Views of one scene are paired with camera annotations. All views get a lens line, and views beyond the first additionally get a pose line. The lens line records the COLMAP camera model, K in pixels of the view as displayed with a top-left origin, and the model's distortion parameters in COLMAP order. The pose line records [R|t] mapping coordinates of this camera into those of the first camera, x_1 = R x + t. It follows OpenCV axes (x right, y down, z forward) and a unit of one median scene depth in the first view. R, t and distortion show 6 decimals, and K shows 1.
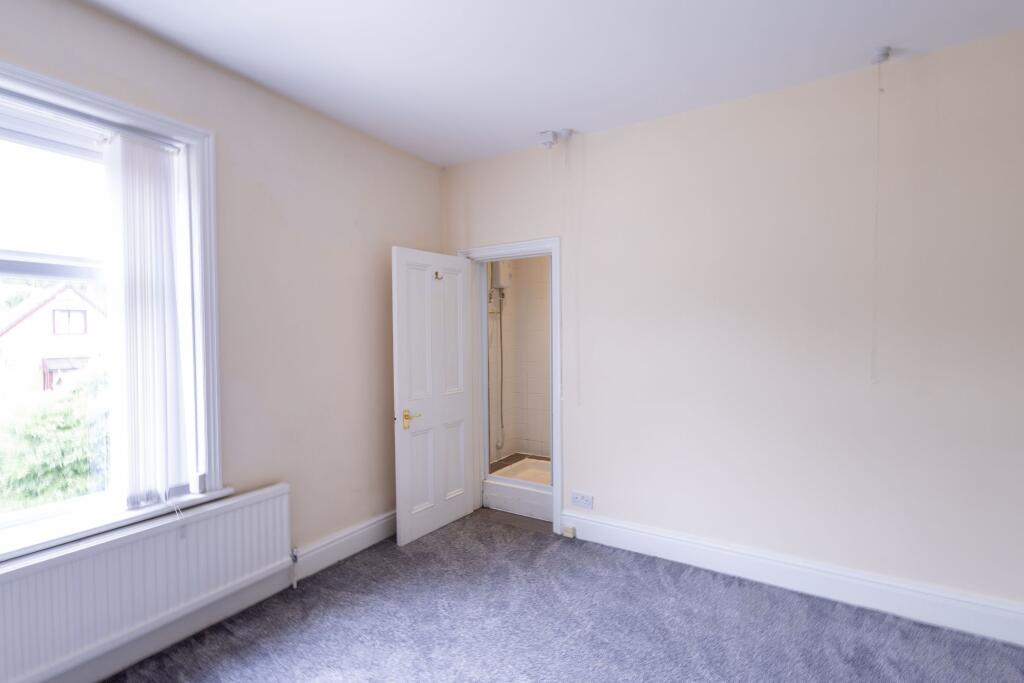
lens RADIAL K [[466.1, 0, 509.4], [0, 466.1, 343.0], [0, 0, 1]] dist [0.010006, -0.005846]
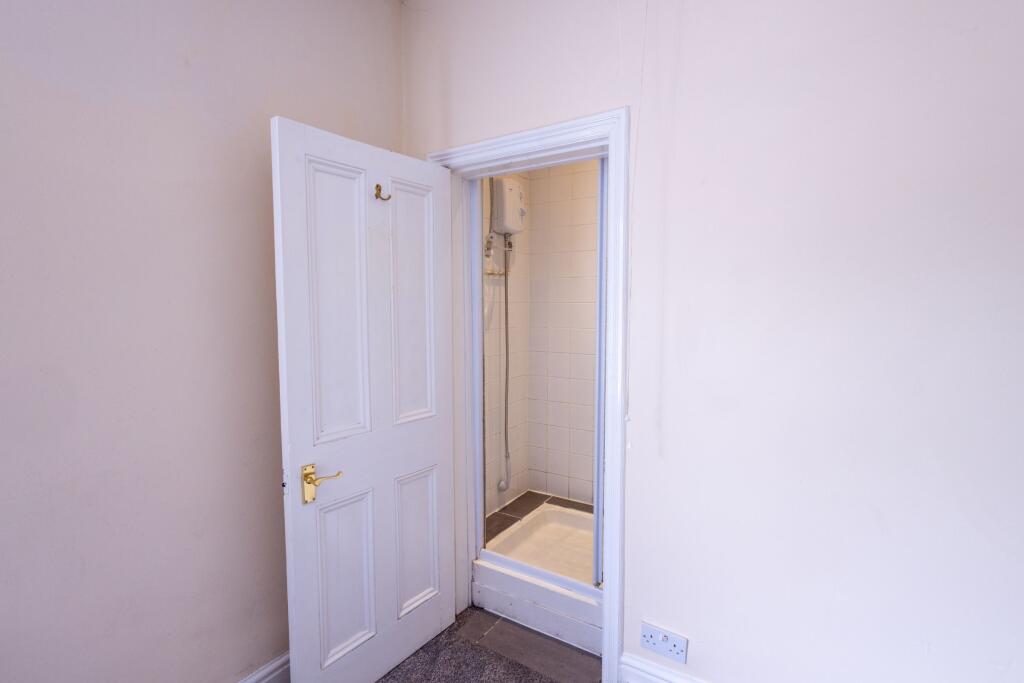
lens RADIAL K [[466.1, 0, 510.4], [0, 466.1, 335.8], [0, 0, 1]] dist [0.010006, -0.005846]
pose [[0.999871, 0.008457, -0.013670, -0.005121], [-0.007904, 0.999169, 0.039979, -0.011256], [0.013997, -0.039866, 0.999107, 0.504596]]
